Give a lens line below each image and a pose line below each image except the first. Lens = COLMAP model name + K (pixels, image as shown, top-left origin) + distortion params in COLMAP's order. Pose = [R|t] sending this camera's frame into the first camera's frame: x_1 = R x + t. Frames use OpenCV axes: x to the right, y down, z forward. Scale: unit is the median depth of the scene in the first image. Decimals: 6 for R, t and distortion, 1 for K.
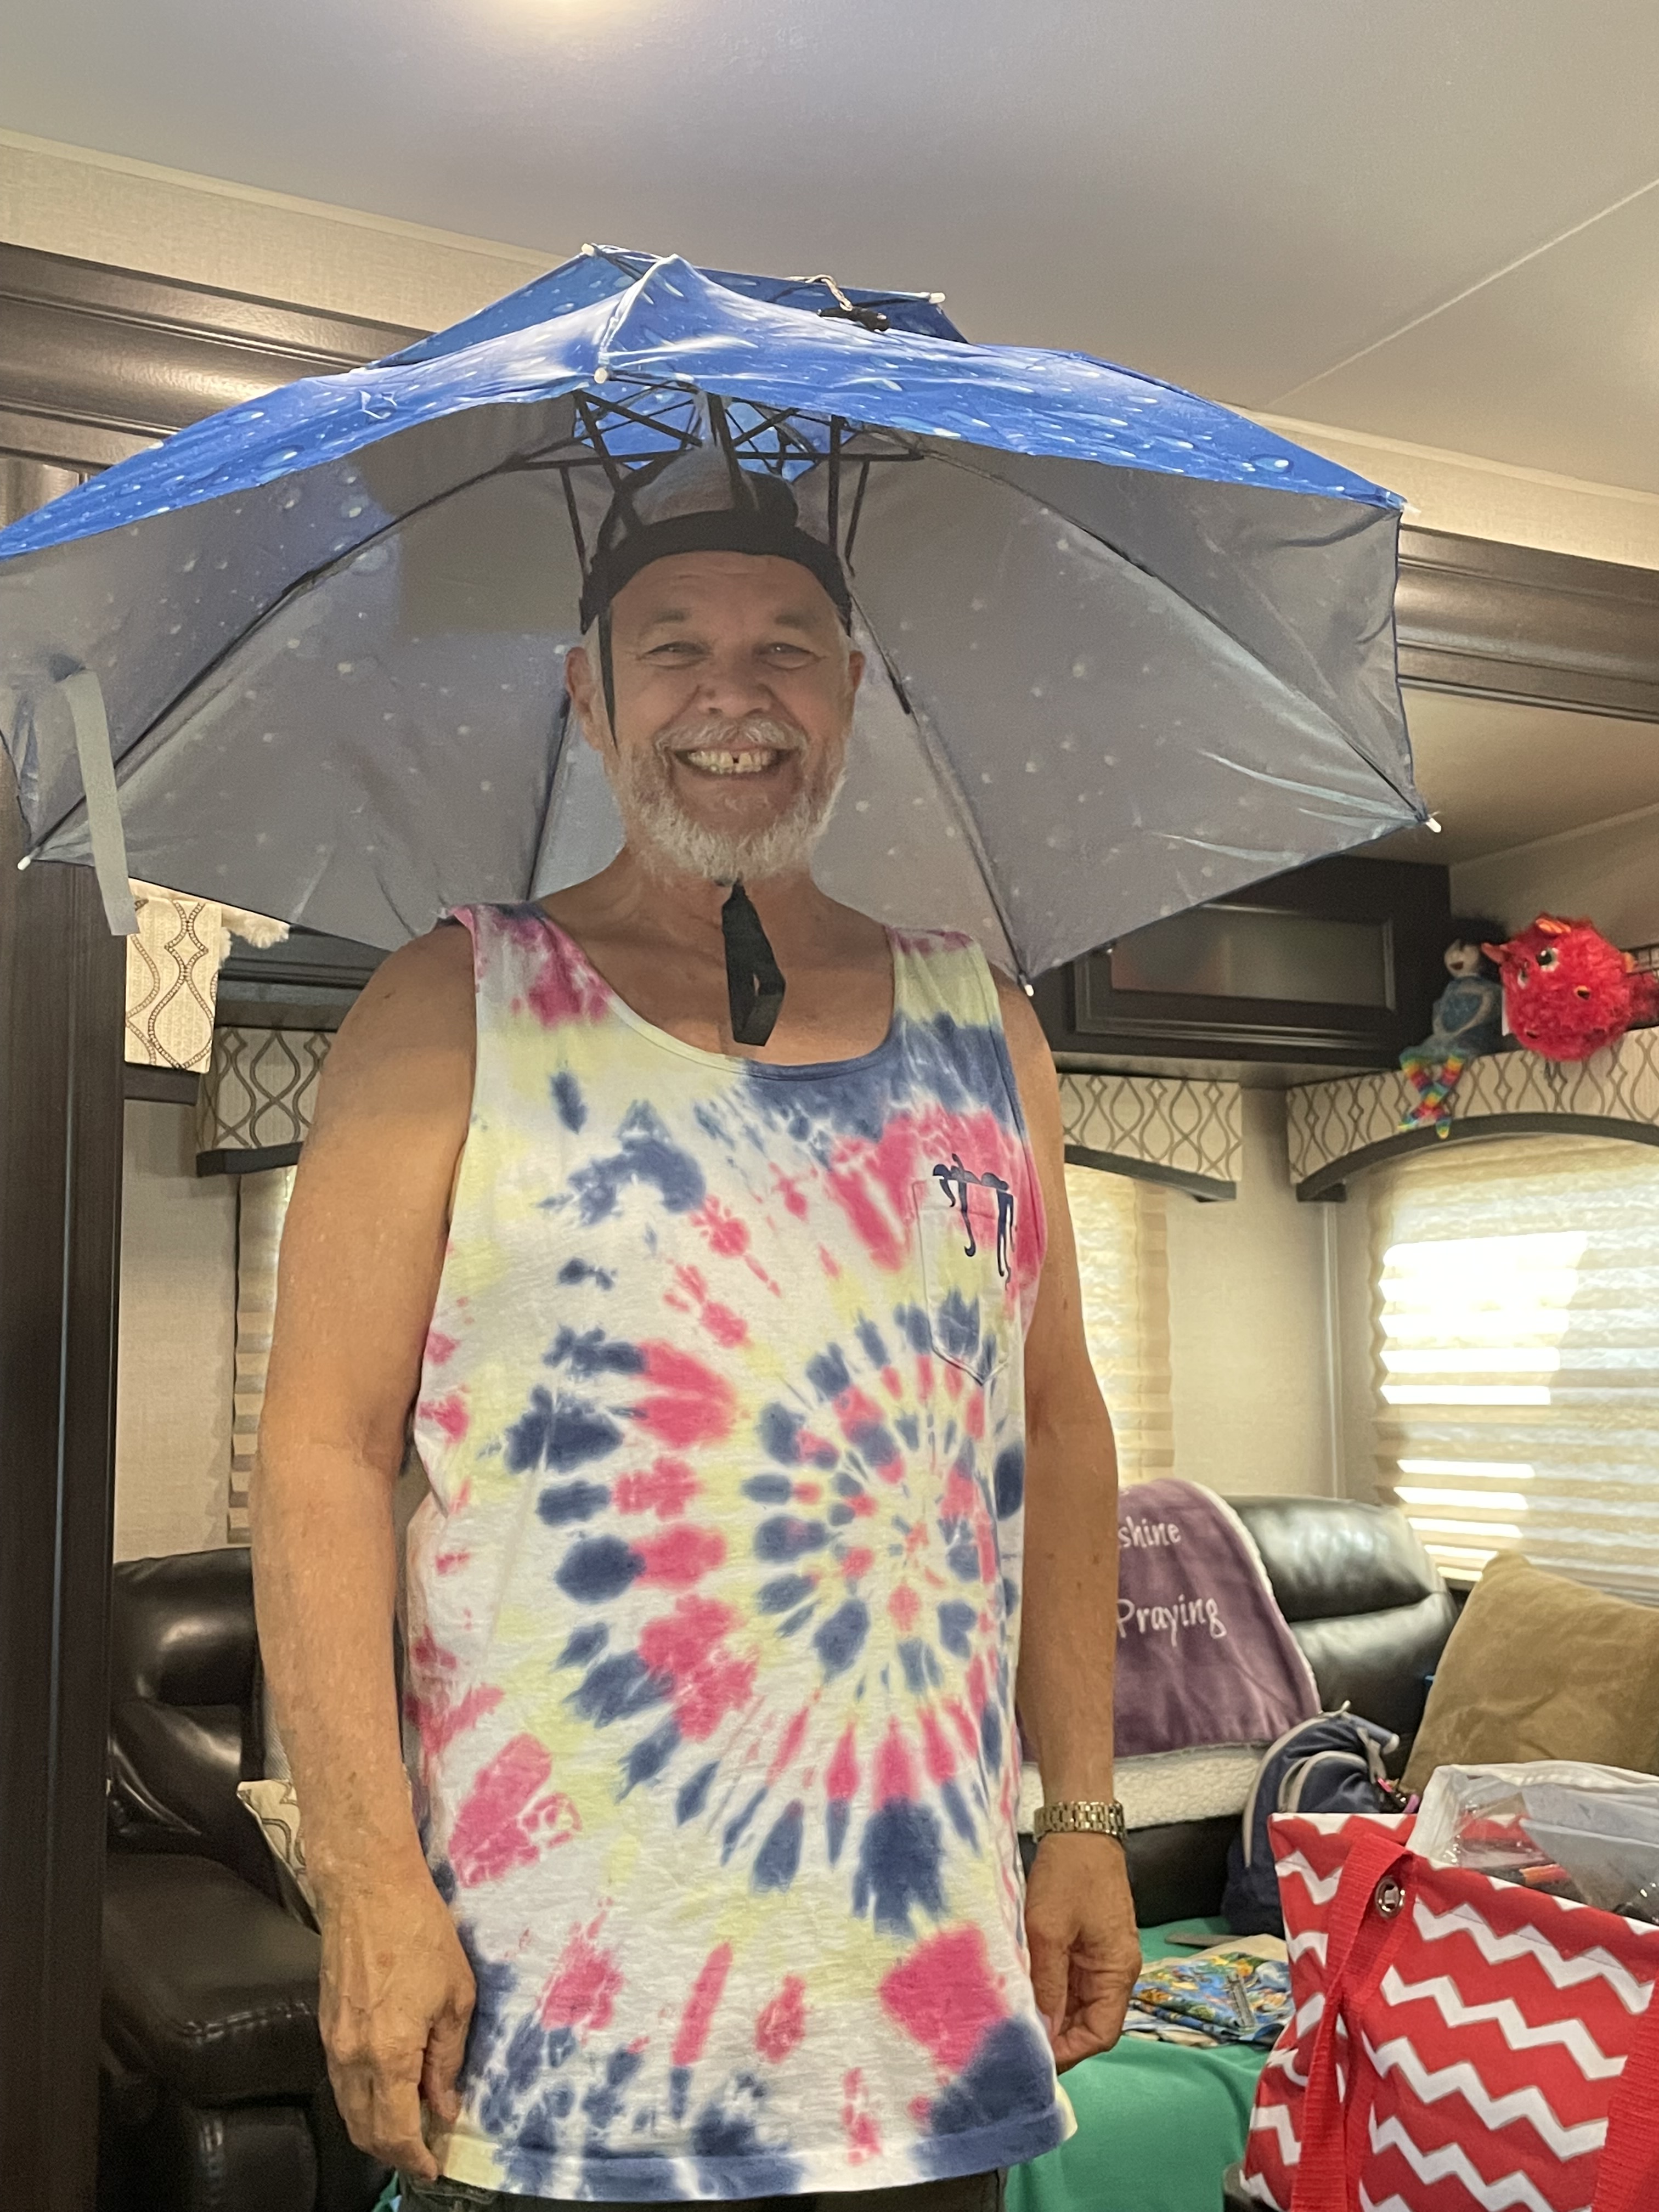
lens RADIAL K [[2432.1, 0, 827.1], [0, 2432.1, 1102.5], [0, 0, 1]] dist [0.064920, 0.000000]
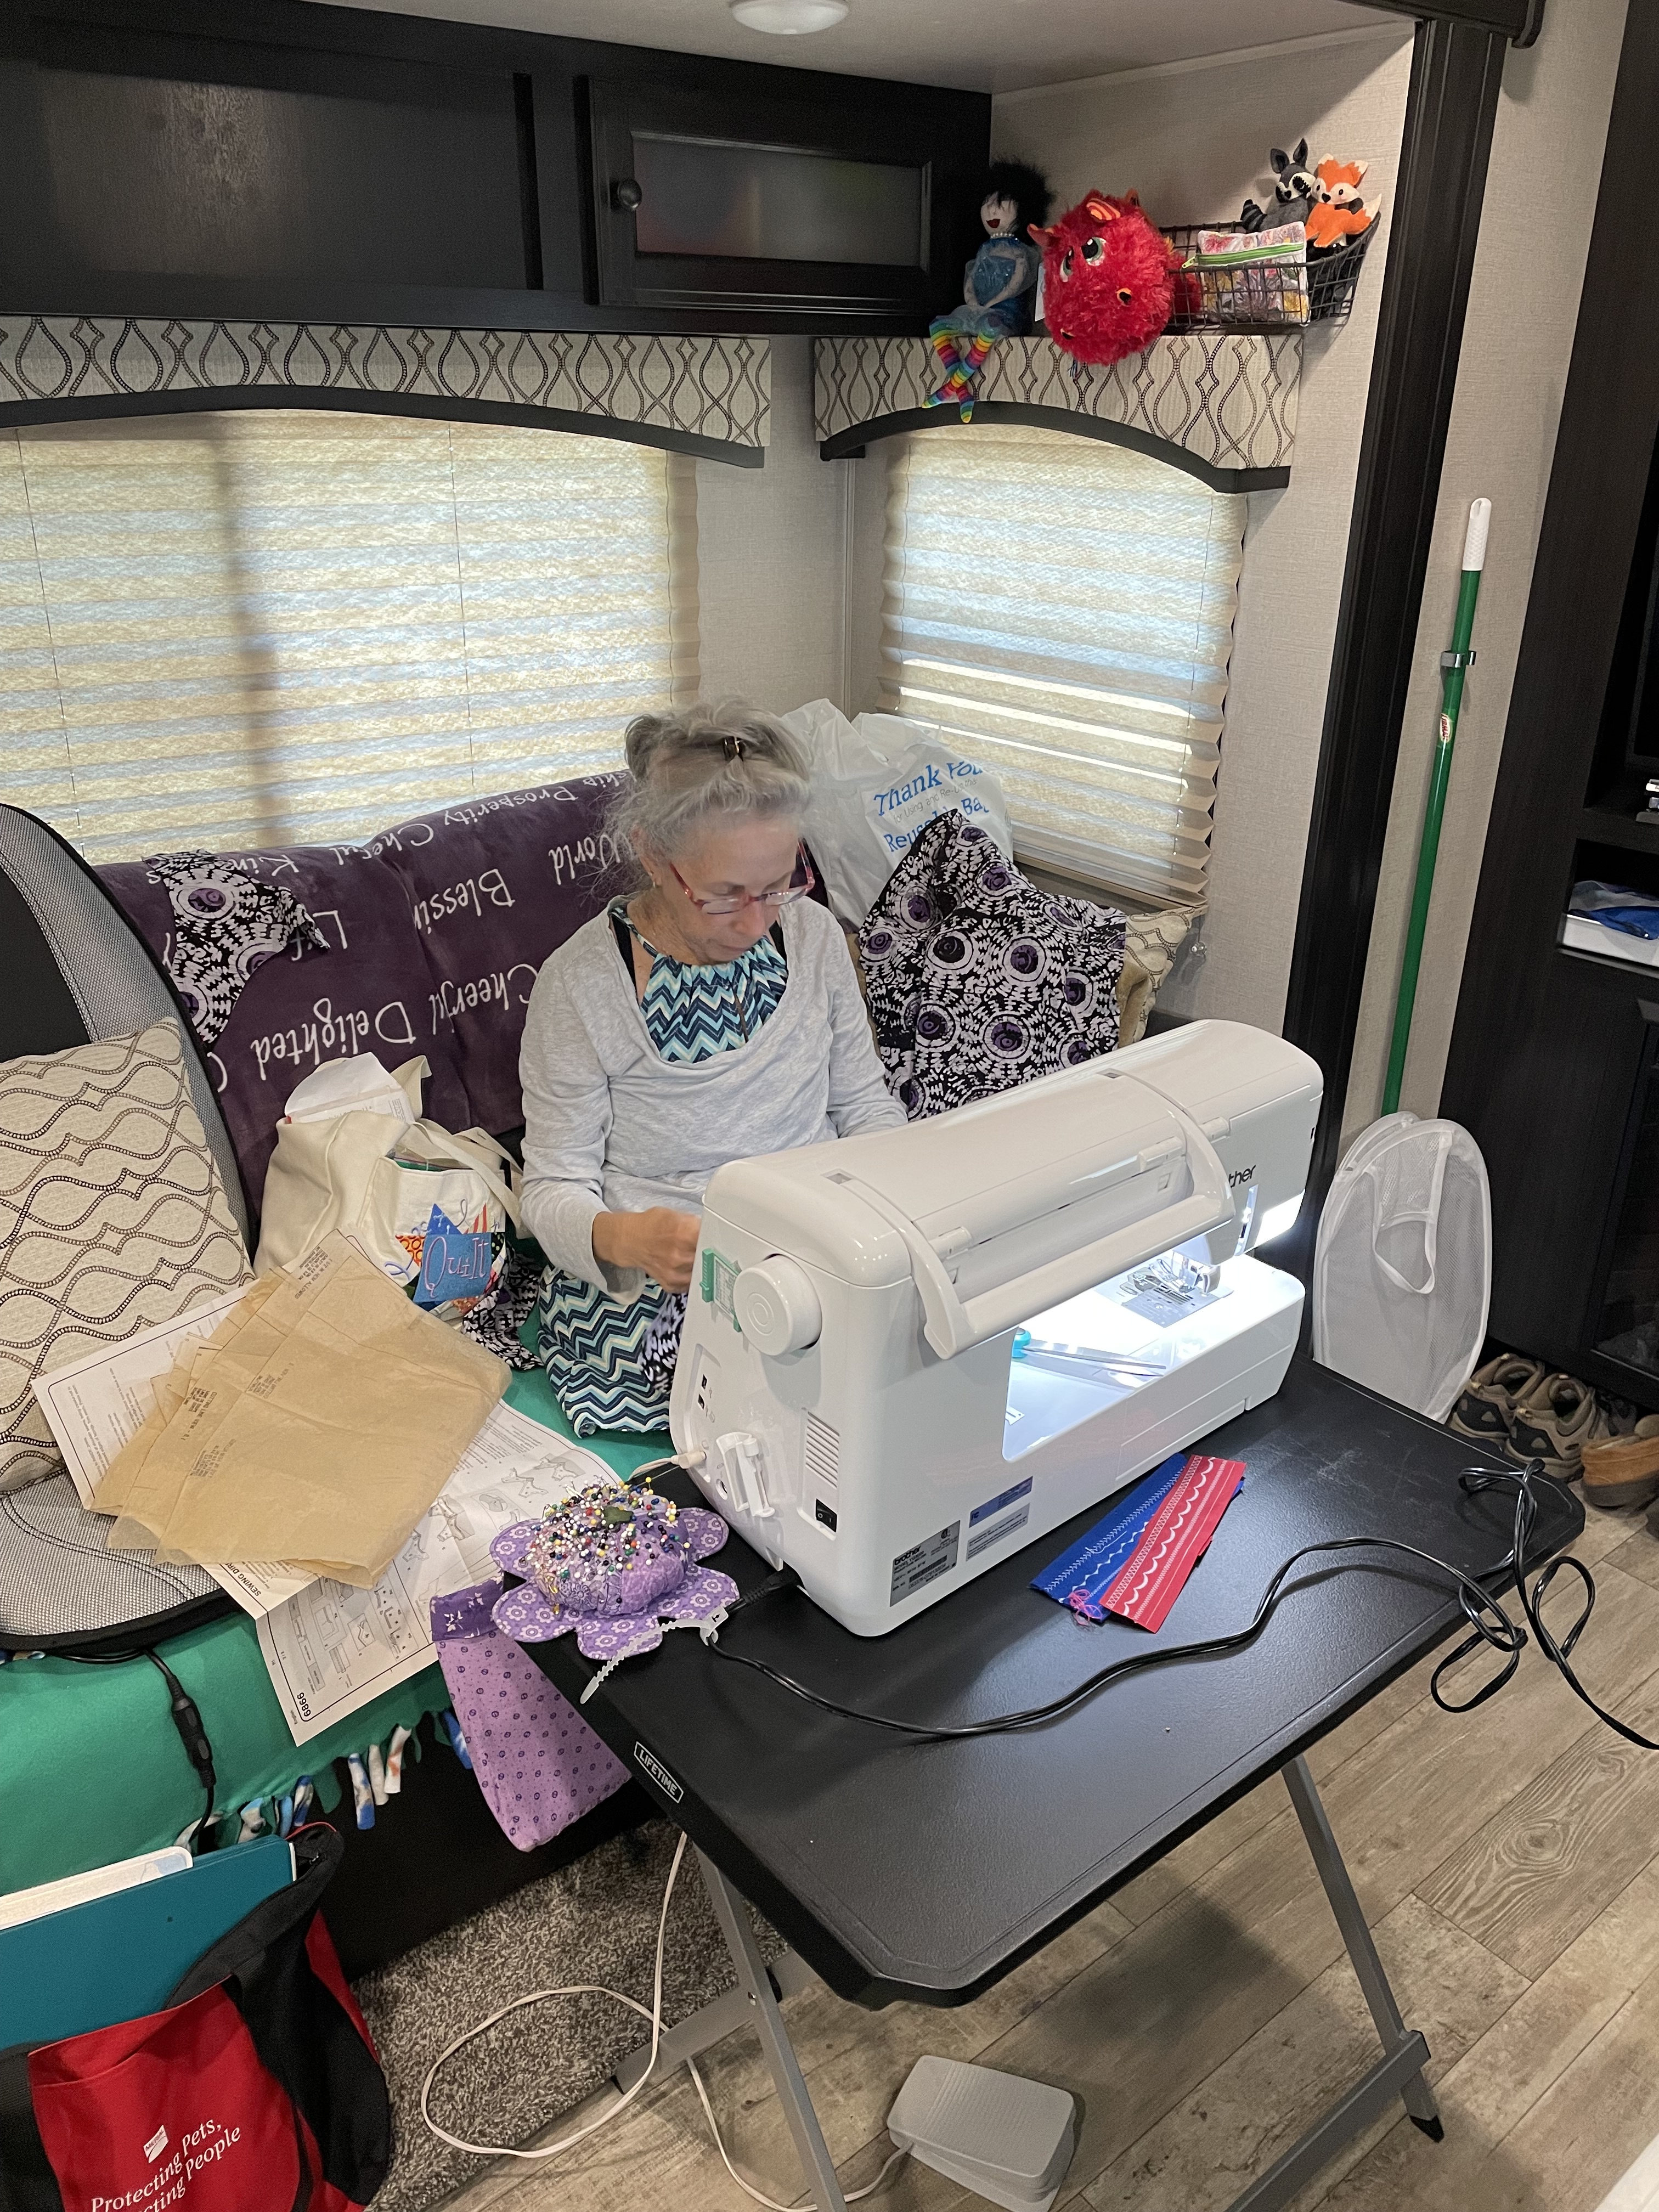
lens RADIAL K [[1656.0, 0, 825.3], [0, 1656.0, 1111.5], [0, 0, 1]] dist [0.012705, -0.002043]
pose [[0.978903, -0.062406, 0.194560, 0.041810], [-0.045538, 0.861632, 0.505486, -0.083277], [-0.199185, -0.503682, 0.840613, 0.280783]]
